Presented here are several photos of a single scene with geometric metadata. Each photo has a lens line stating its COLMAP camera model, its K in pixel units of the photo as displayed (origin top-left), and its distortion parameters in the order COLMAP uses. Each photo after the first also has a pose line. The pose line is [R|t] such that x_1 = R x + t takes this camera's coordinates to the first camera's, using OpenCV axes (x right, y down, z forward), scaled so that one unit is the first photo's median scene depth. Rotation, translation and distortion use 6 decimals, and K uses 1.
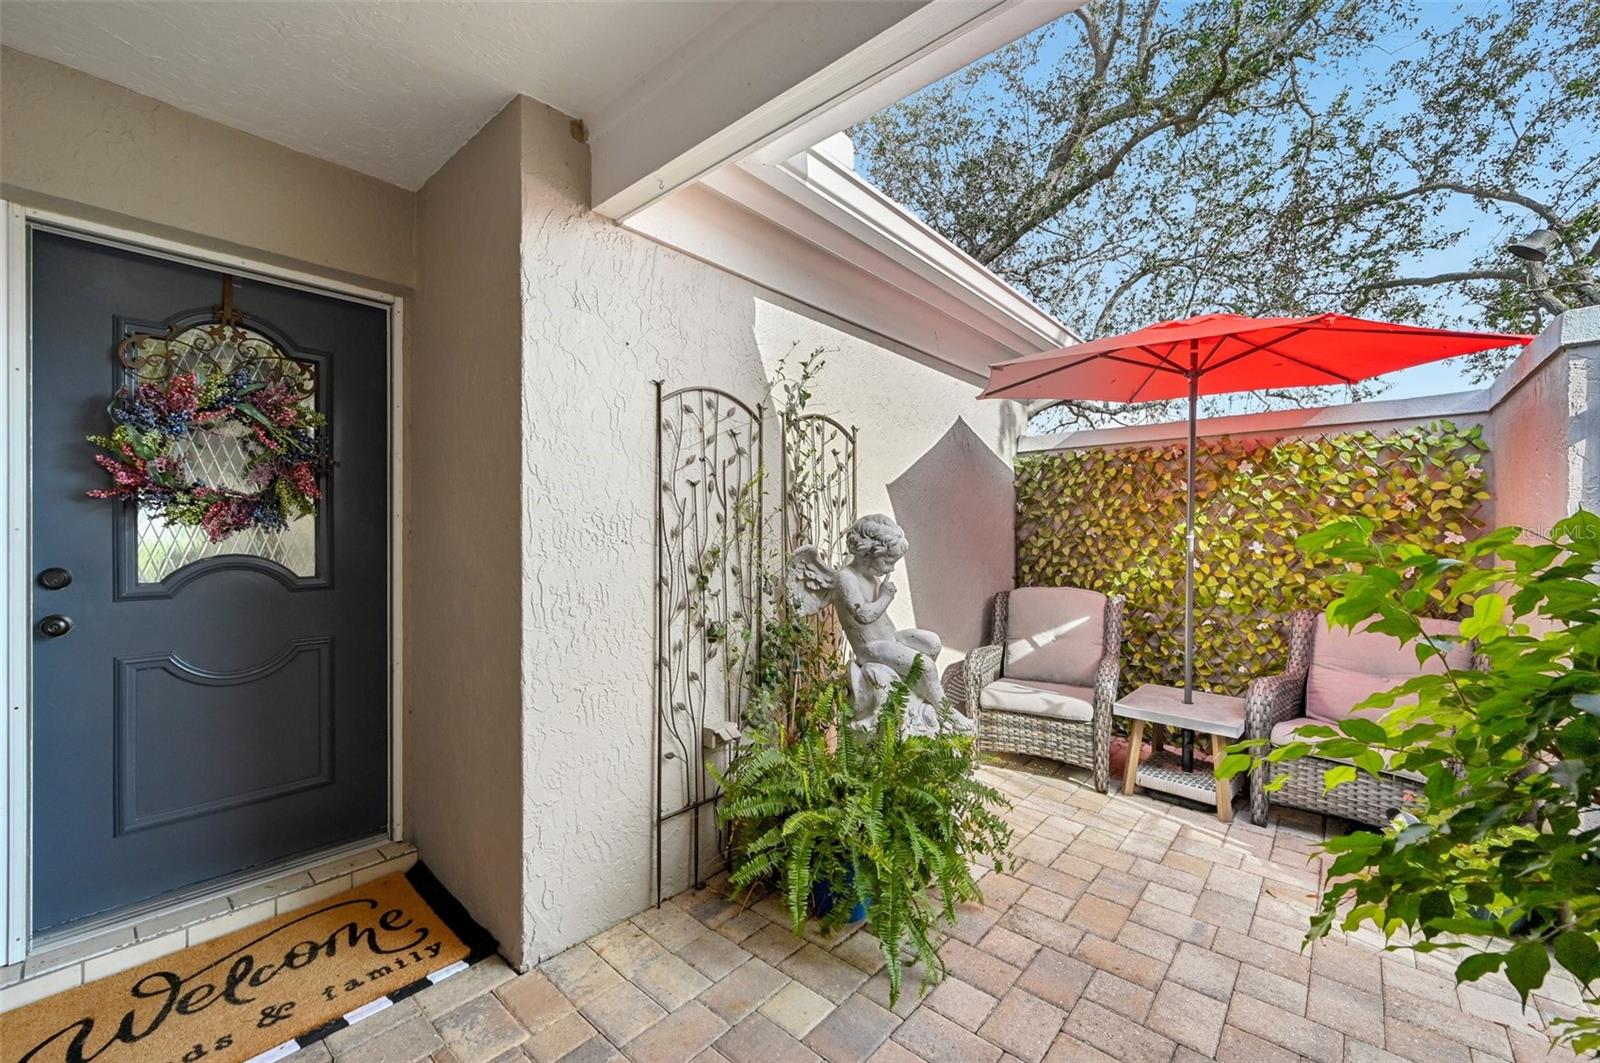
lens RADIAL K [[645.5, 0, 805.6], [0, 645.5, 533.9], [0, 0, 1]] dist [-0.001898, 0.000088]
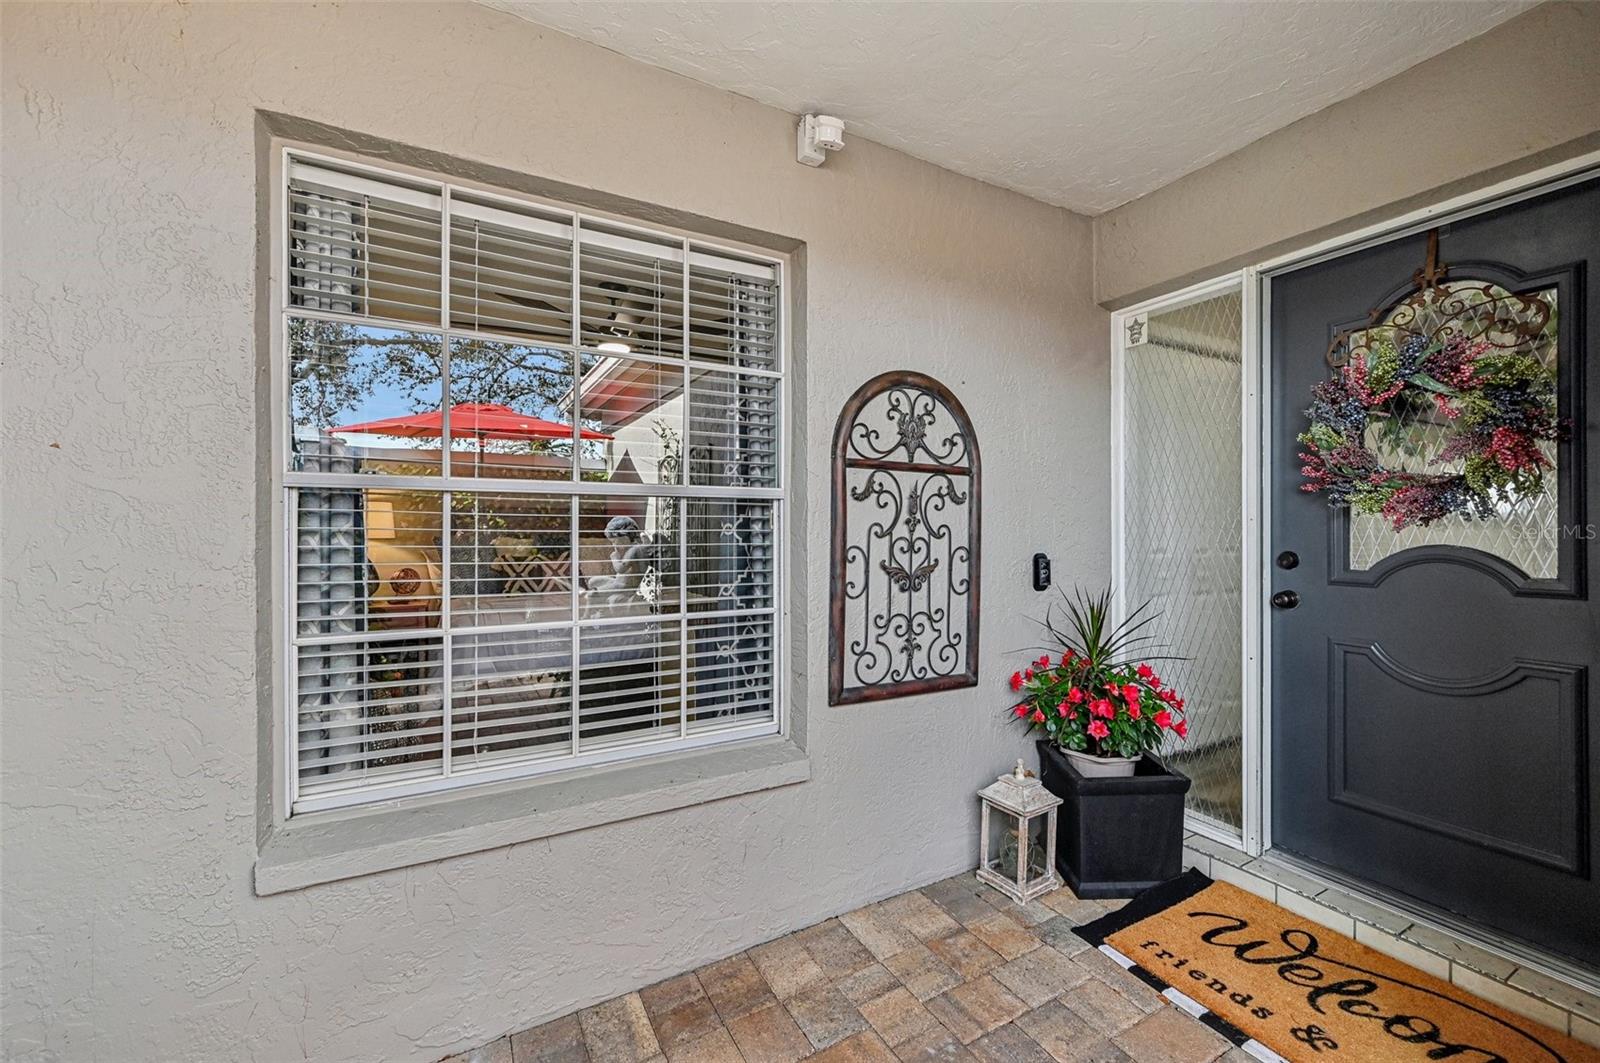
lens RADIAL K [[645.5, 0, 805.6], [0, 645.5, 533.9], [0, 0, 1]] dist [-0.001898, 0.000088]
pose [[-0.352350, 0.009061, -0.935824, 0.273912], [0.002135, 0.999958, 0.008878, 0.007798], [0.935866, 0.001130, -0.352355, 0.584569]]
